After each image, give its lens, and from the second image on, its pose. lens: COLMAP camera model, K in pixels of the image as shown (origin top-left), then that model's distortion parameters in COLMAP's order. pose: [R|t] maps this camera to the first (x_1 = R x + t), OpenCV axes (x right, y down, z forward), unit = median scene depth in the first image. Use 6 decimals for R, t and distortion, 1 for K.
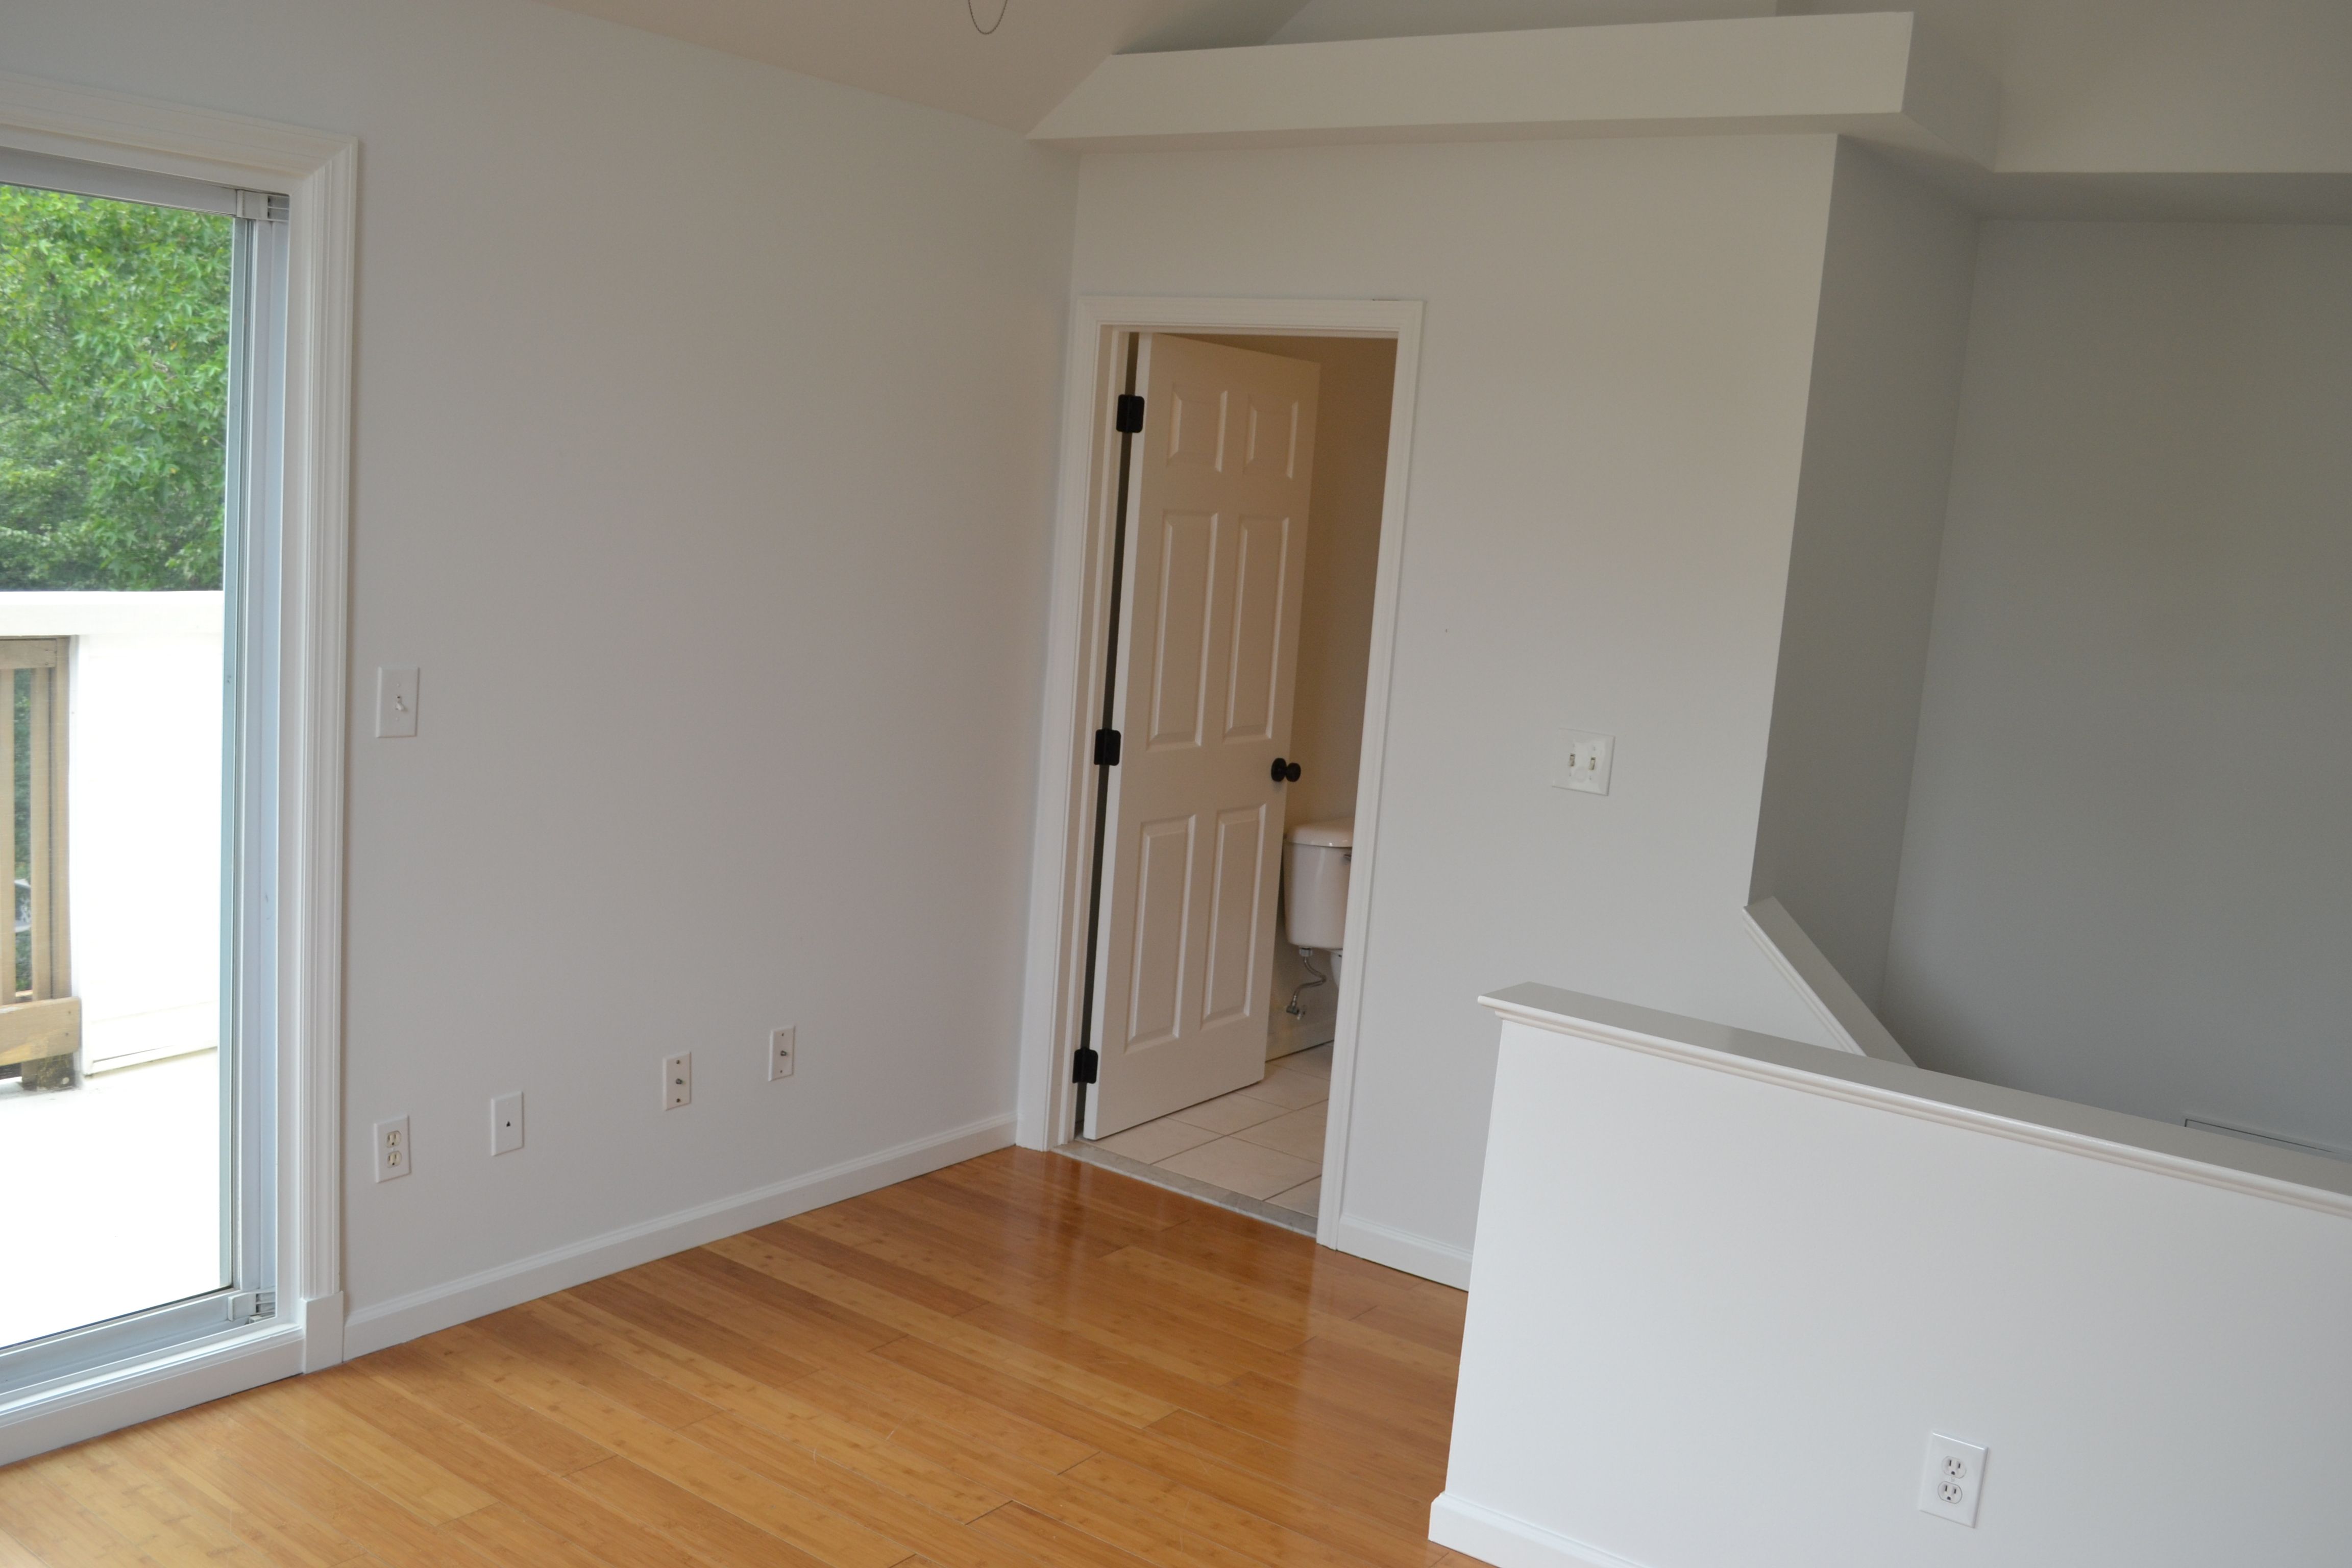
lens RADIAL K [[2078.7, 0, 1165.4], [0, 2078.7, 793.5], [0, 0, 1]] dist [-0.071036, 0.005732]
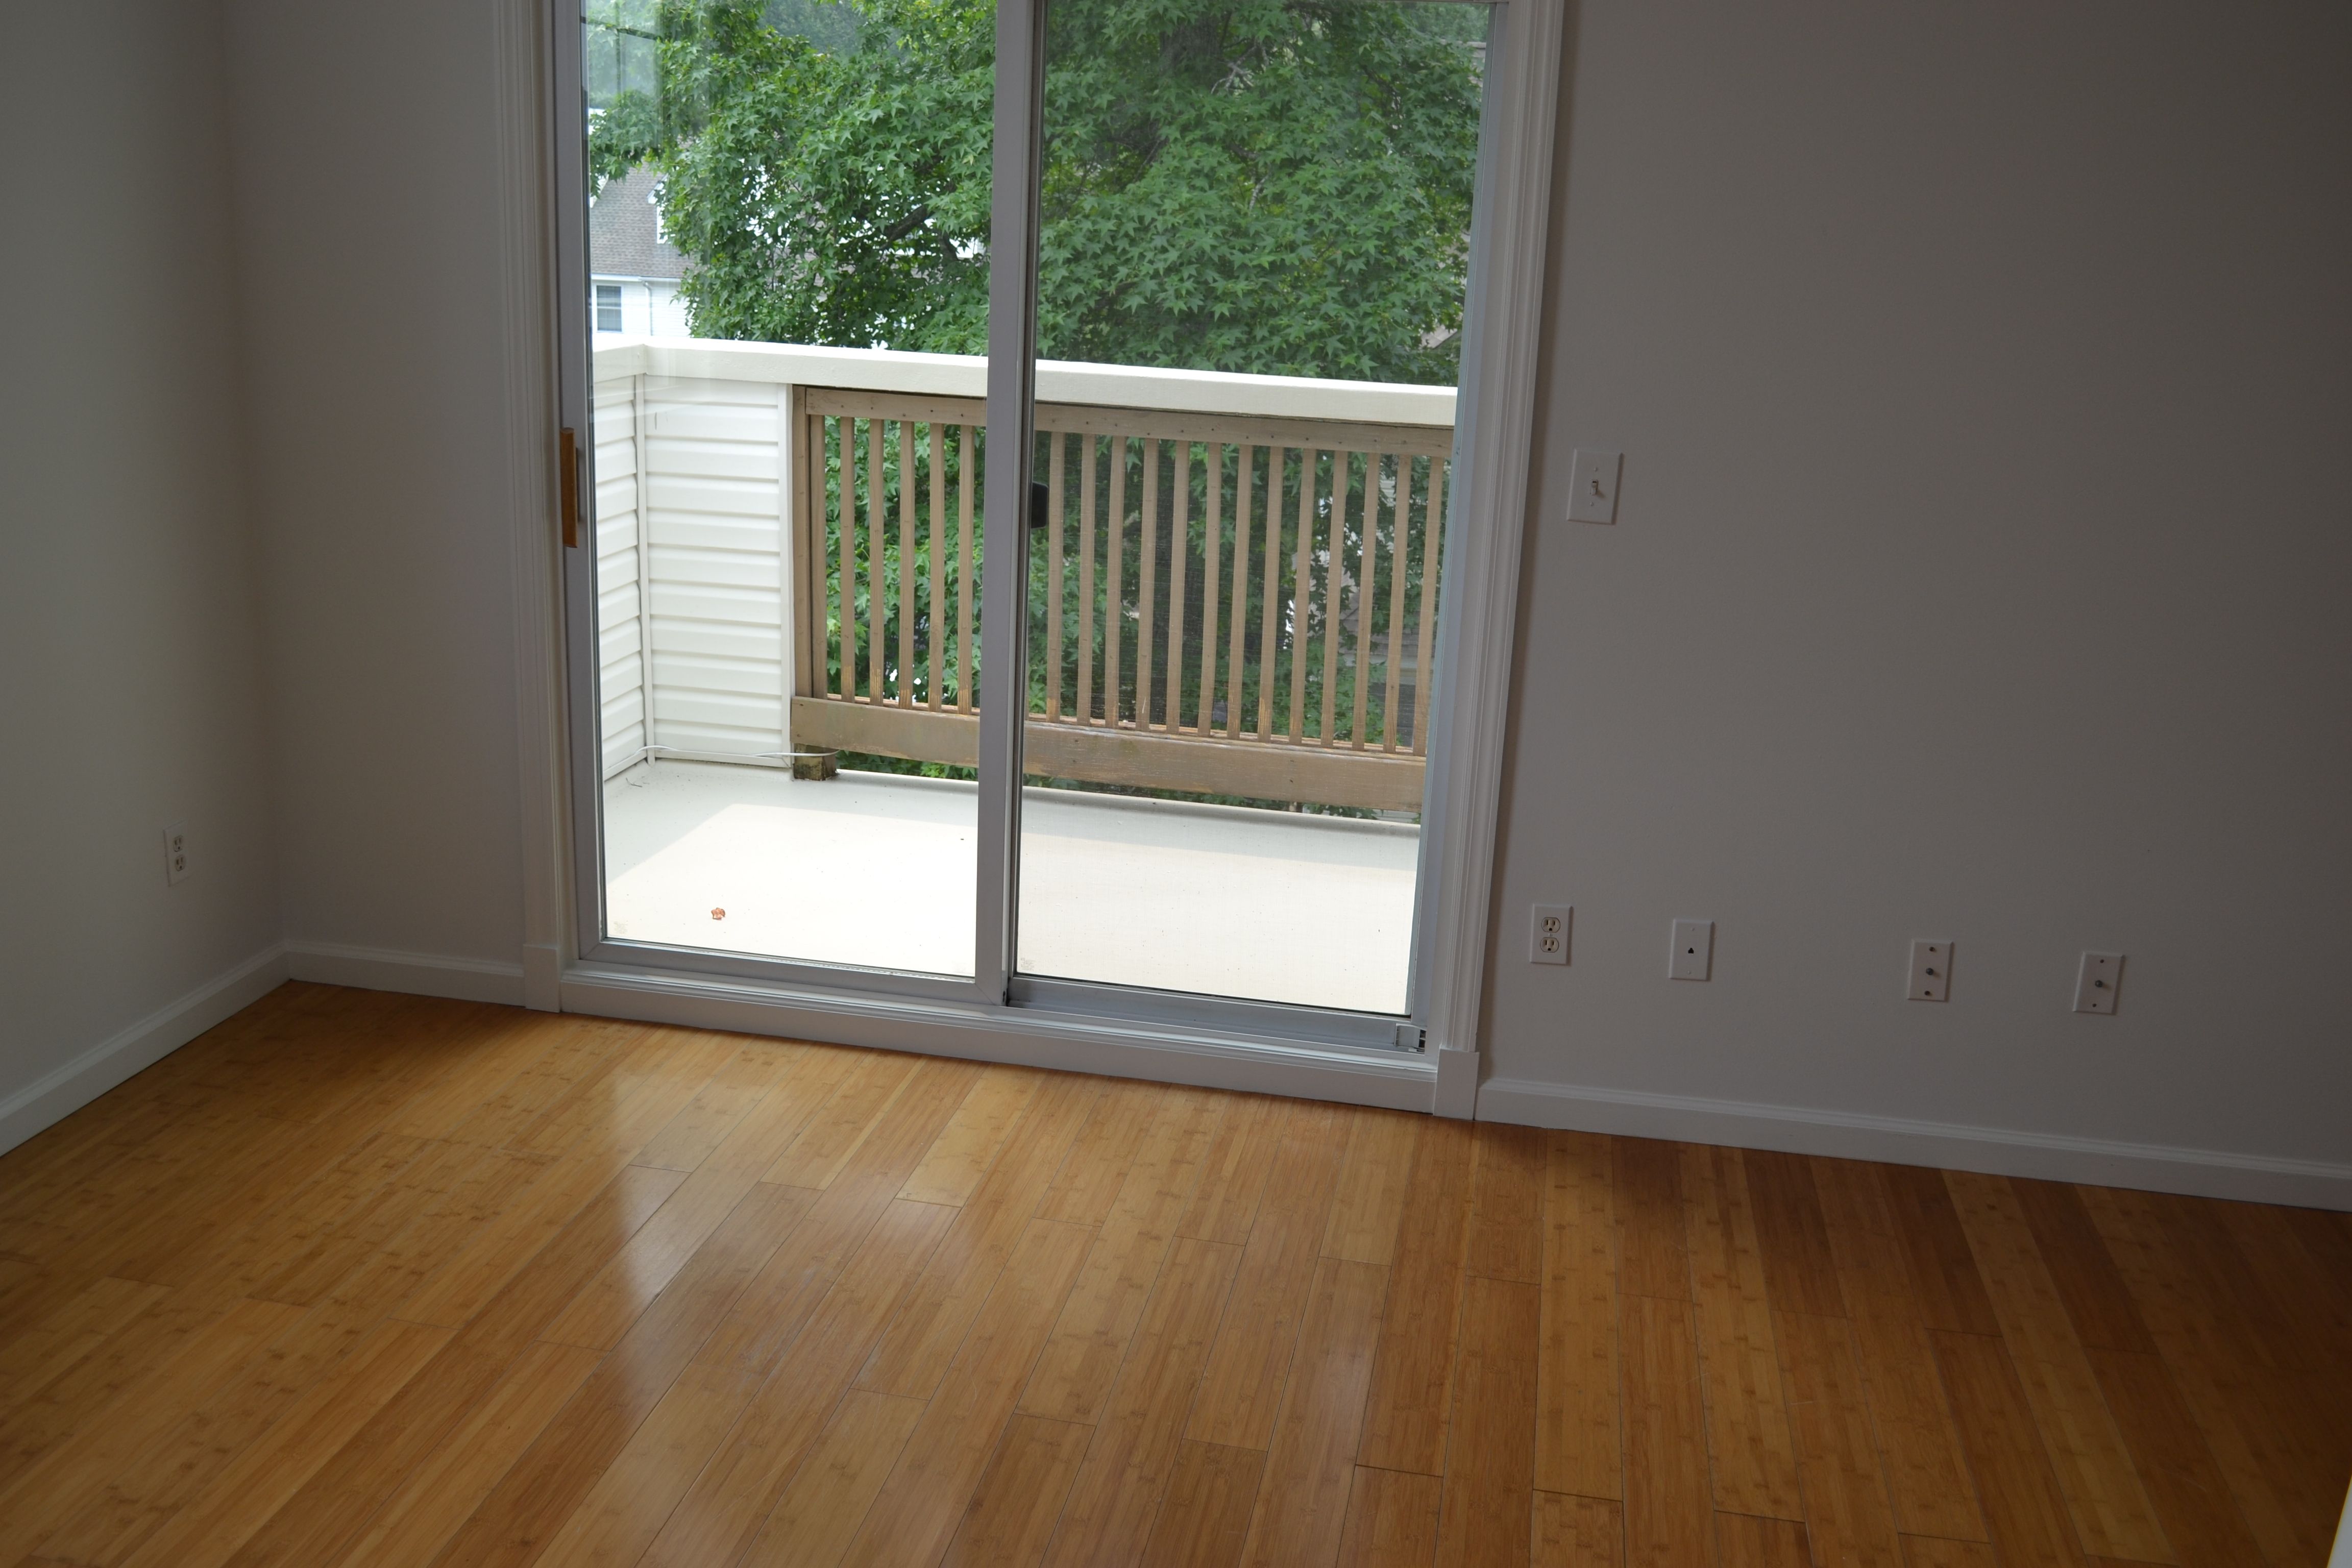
lens RADIAL K [[2078.7, 0, 1159.7], [0, 2078.7, 781.1], [0, 0, 1]] dist [-0.071036, 0.005732]
pose [[0.436796, 0.179740, -0.881421, 0.421233], [-0.144796, 0.981106, 0.128313, -0.003011], [0.887831, 0.071580, 0.454569, 0.363781]]
